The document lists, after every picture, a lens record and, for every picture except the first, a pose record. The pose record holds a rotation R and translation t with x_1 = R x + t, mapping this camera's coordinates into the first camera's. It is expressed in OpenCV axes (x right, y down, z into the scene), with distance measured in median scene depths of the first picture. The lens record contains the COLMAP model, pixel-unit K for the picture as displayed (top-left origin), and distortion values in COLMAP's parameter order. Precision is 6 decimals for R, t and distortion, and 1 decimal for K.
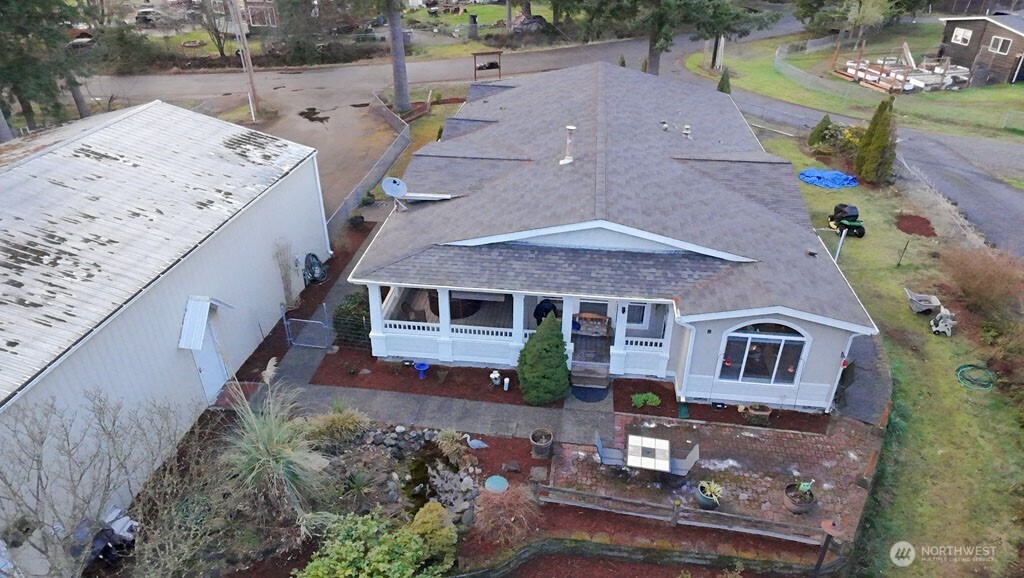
lens RADIAL K [[656.1, 0, 511.7], [0, 656.1, 289.2], [0, 0, 1]] dist [0.001648, -0.003708]
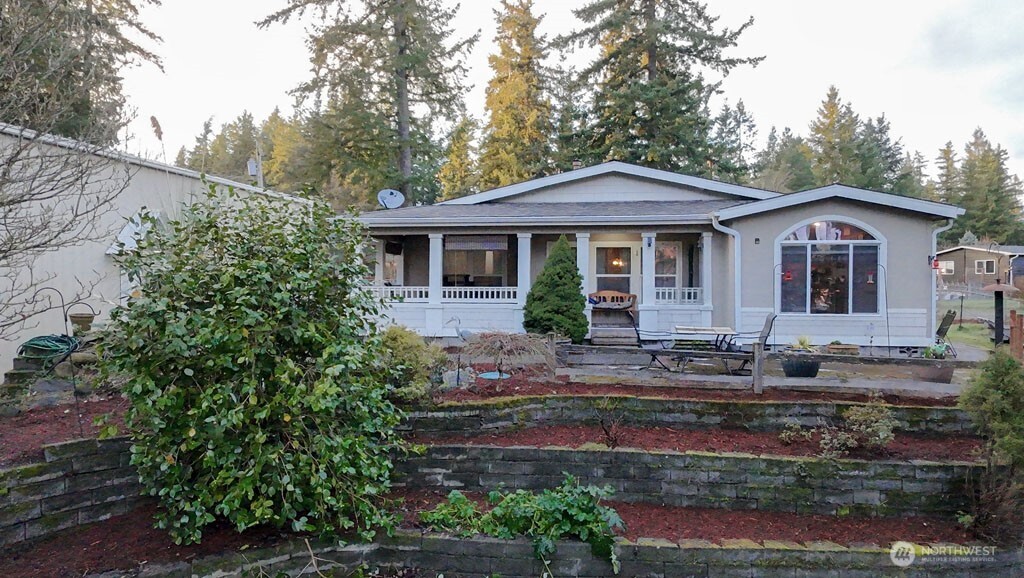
lens RADIAL K [[656.1, 0, 511.9], [0, 656.1, 288.8], [0, 0, 1]] dist [0.001648, -0.003708]
pose [[0.999975, 0.001317, -0.006942, 0.000440], [-0.004680, 0.859584, -0.510973, 0.539493], [0.005294, 0.510992, 0.859569, 0.327217]]
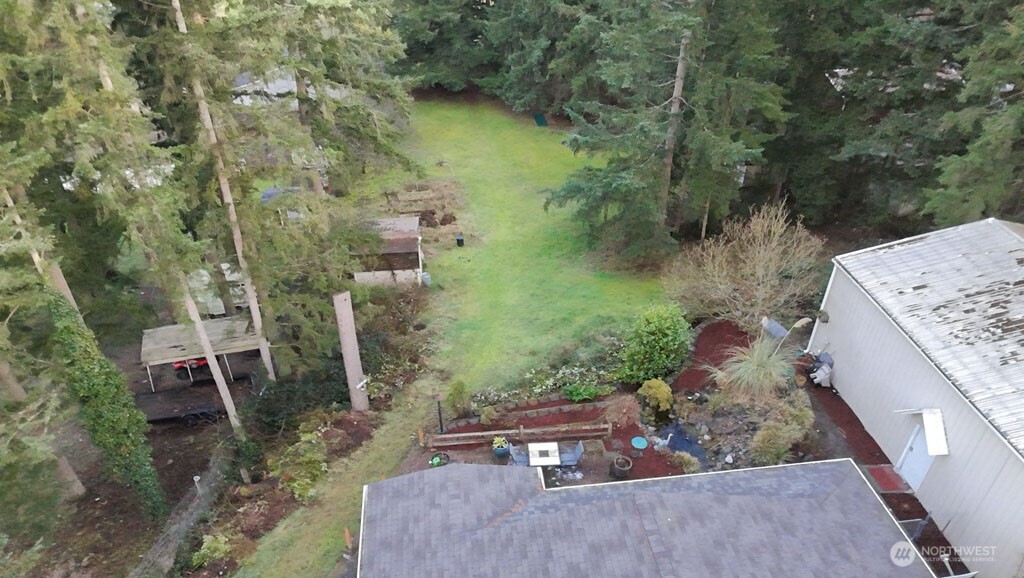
lens RADIAL K [[656.1, 0, 507.8], [0, 656.1, 287.0], [0, 0, 1]] dist [0.001648, -0.003708]
pose [[-0.971729, 0.132404, -0.195481, 0.478942], [-0.122372, 0.425619, 0.896590, -1.077138], [0.201912, 0.895163, -0.397384, 1.150928]]
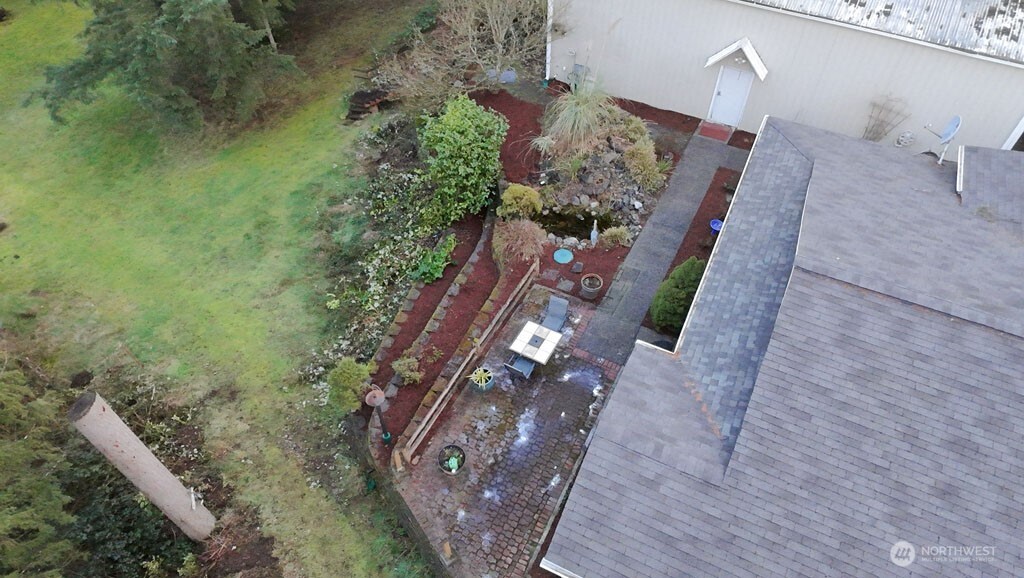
lens RADIAL K [[656.1, 0, 515.3], [0, 656.1, 288.3], [0, 0, 1]] dist [0.001648, -0.003708]
pose [[-0.323156, 0.725482, -0.607656, 0.739766], [-0.484616, 0.424662, 0.764728, -0.527289], [0.812845, 0.541607, 0.214348, 0.666058]]
